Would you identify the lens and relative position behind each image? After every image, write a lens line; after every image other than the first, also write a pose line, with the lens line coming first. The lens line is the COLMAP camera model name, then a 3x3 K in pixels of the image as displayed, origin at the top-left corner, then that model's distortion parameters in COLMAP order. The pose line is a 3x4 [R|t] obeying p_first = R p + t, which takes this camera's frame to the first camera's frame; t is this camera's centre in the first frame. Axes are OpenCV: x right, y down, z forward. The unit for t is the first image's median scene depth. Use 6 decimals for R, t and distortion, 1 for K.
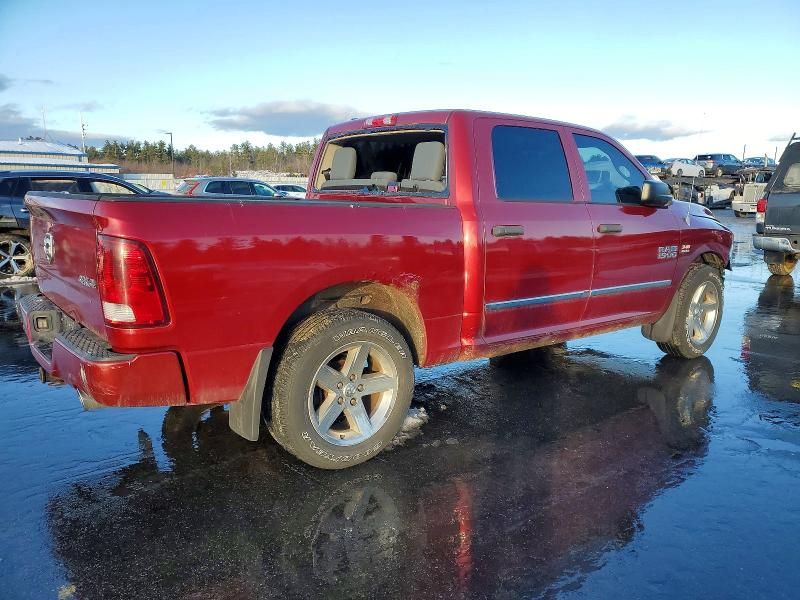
lens RADIAL K [[661.5, 0, 400.0], [0, 661.5, 300.0], [0, 0, 1]] dist [0.036650, 0.003690]
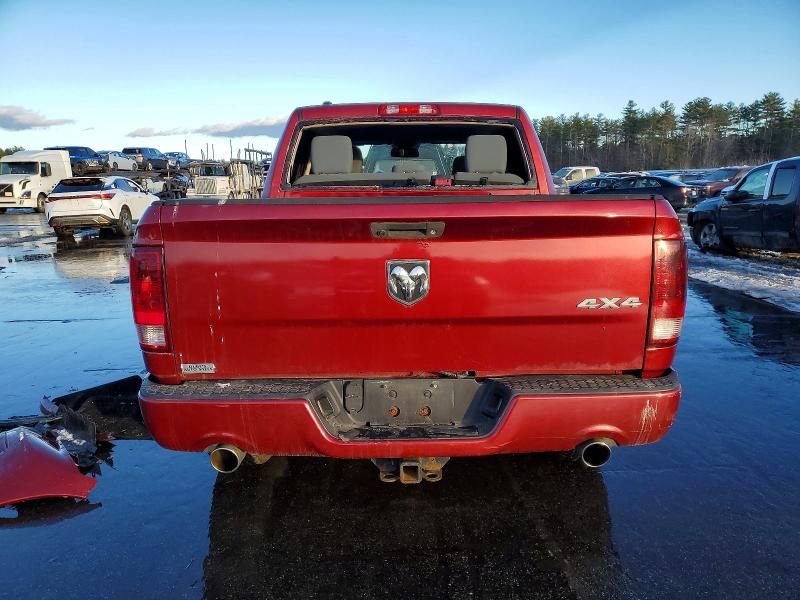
lens RADIAL K [[661.5, 0, 400.0], [0, 661.5, 300.0], [0, 0, 1]] dist [0.036650, 0.003690]
pose [[0.596017, -0.155425, 0.787786, -0.137736], [0.147673, 0.985571, 0.082721, -0.014880], [-0.789276, 0.067031, 0.610369, 0.079879]]
